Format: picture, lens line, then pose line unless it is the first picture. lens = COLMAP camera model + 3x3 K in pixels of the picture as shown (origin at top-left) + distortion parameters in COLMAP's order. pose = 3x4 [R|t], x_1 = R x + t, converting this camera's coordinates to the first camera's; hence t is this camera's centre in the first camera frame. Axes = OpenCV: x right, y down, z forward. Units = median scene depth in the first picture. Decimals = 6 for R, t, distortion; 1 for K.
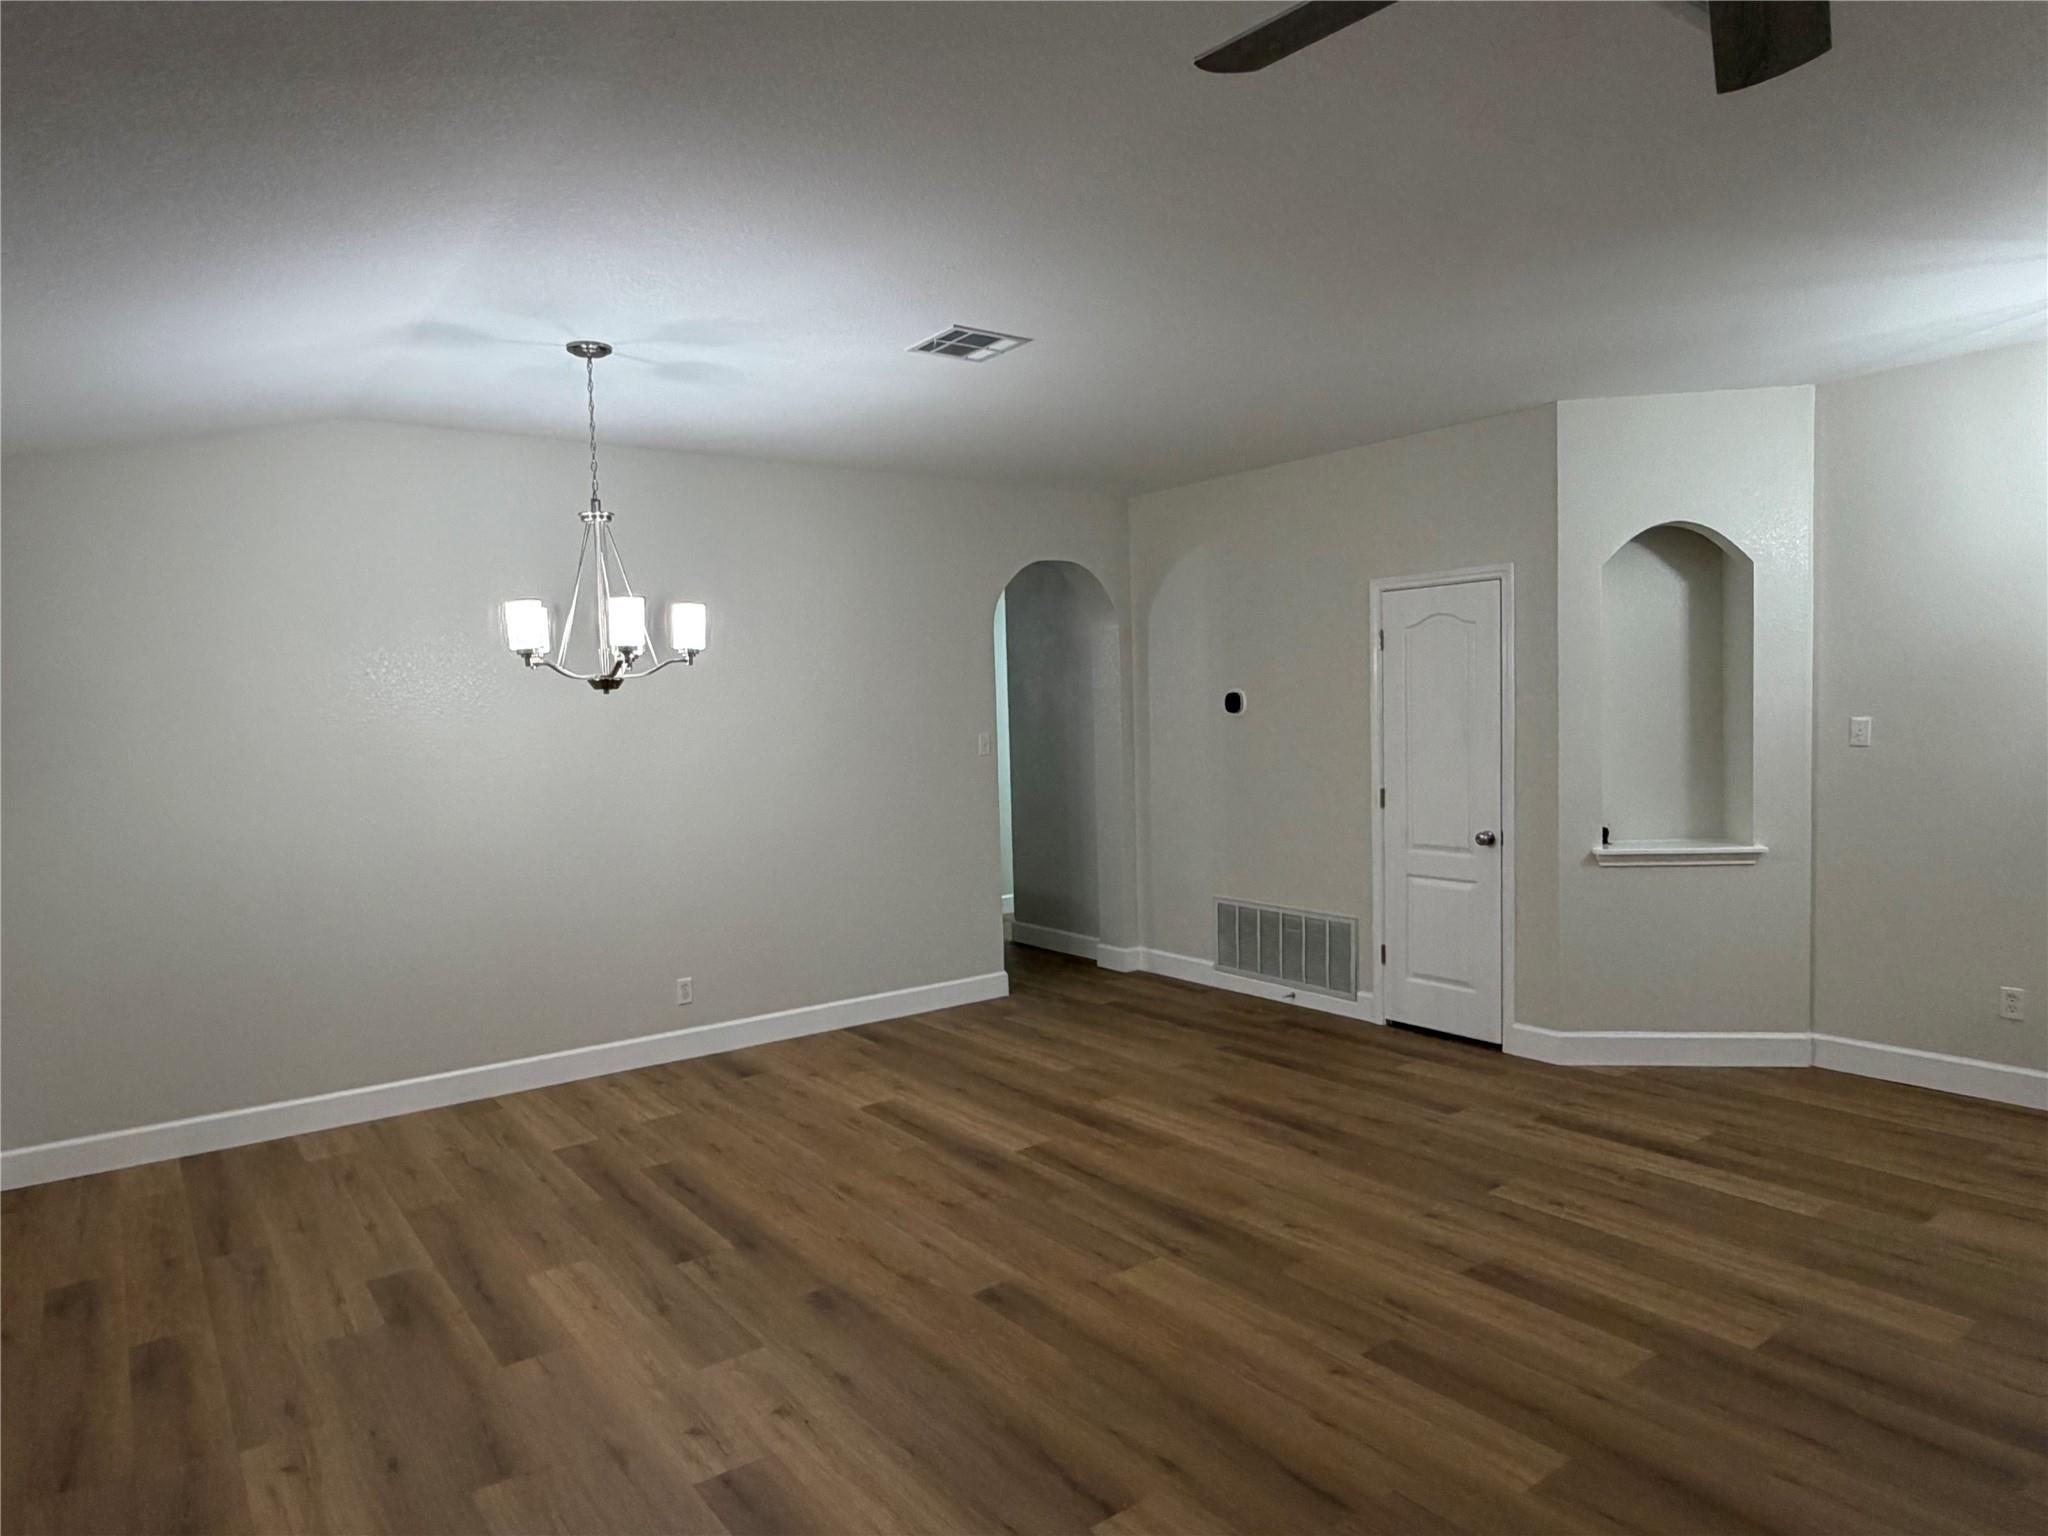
lens RADIAL K [[1274.1, 0, 1024.0], [0, 1274.1, 768.0], [0, 0, 1]] dist [0.000992, 0.000393]
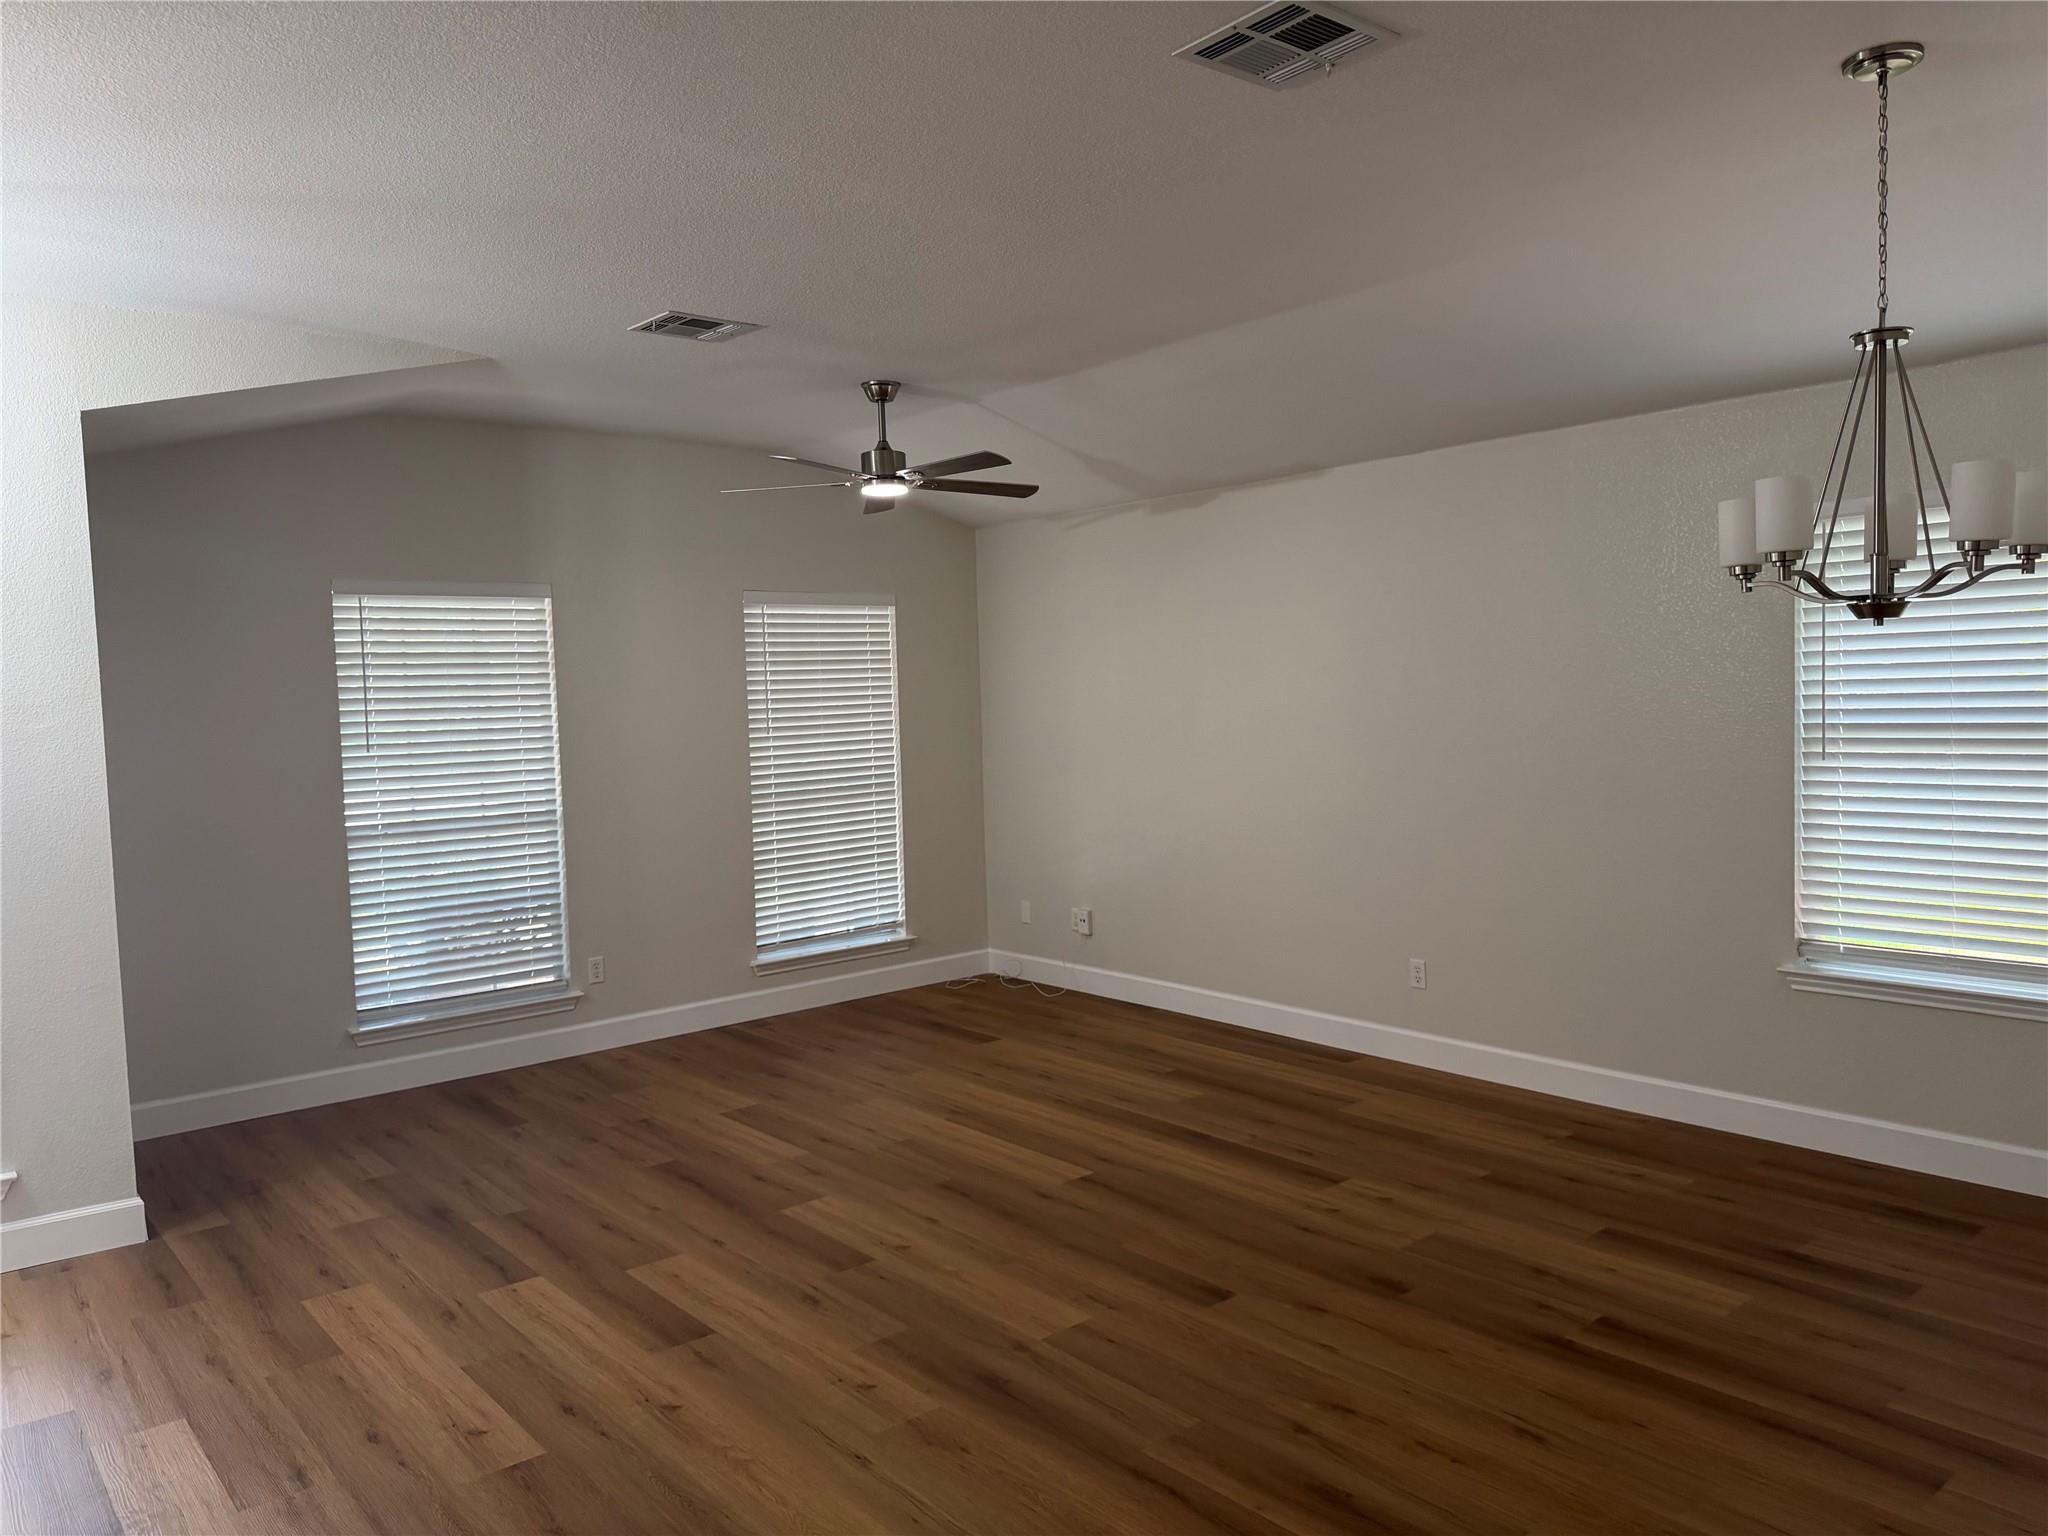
lens RADIAL K [[1459.5, 0, 1024.0], [0, 1459.5, 768.0], [0, 0, 1]] dist [0.067145, -0.122783]
pose [[-0.996609, 0.061686, -0.054451, 0.138849], [0.055771, 0.992995, 0.104168, -0.095035], [0.060496, 0.100778, -0.993068, 1.828139]]
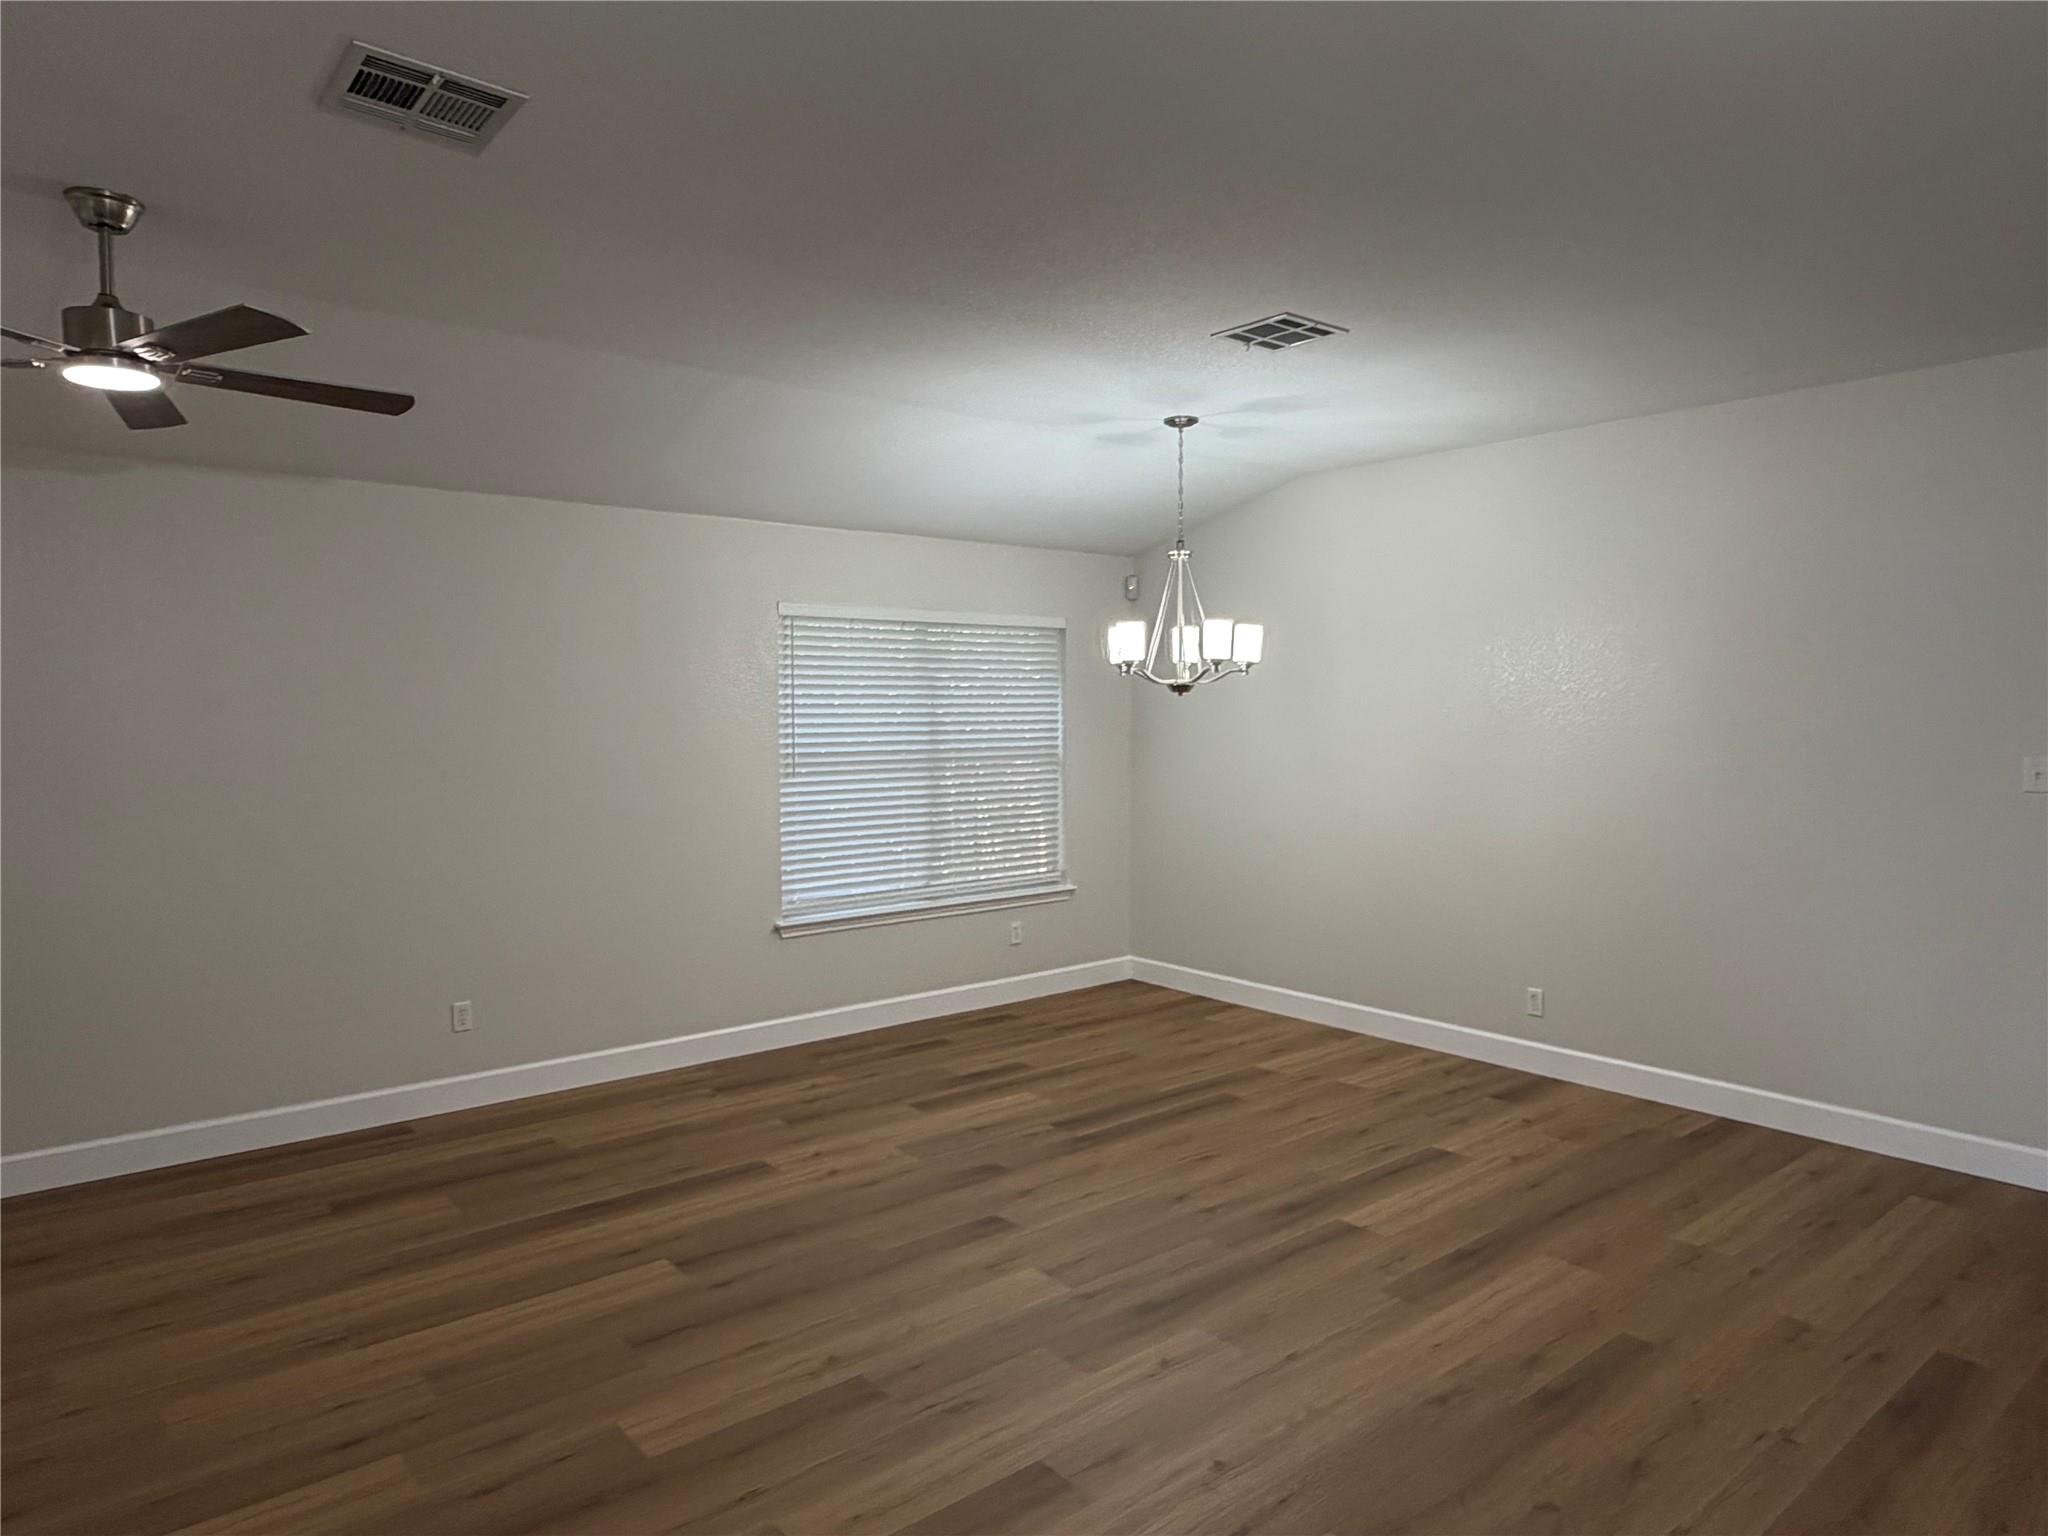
lens RADIAL K [[1297.8, 0, 1024.0], [0, 1297.8, 768.0], [0, 0, 1]] dist [0.008139, 0.000654]
pose [[0.059424, 0.084258, -0.994670, 1.006590], [-0.048721, 0.995489, 0.081417, -0.090493], [0.997043, 0.043623, 0.063261, 0.828825]]
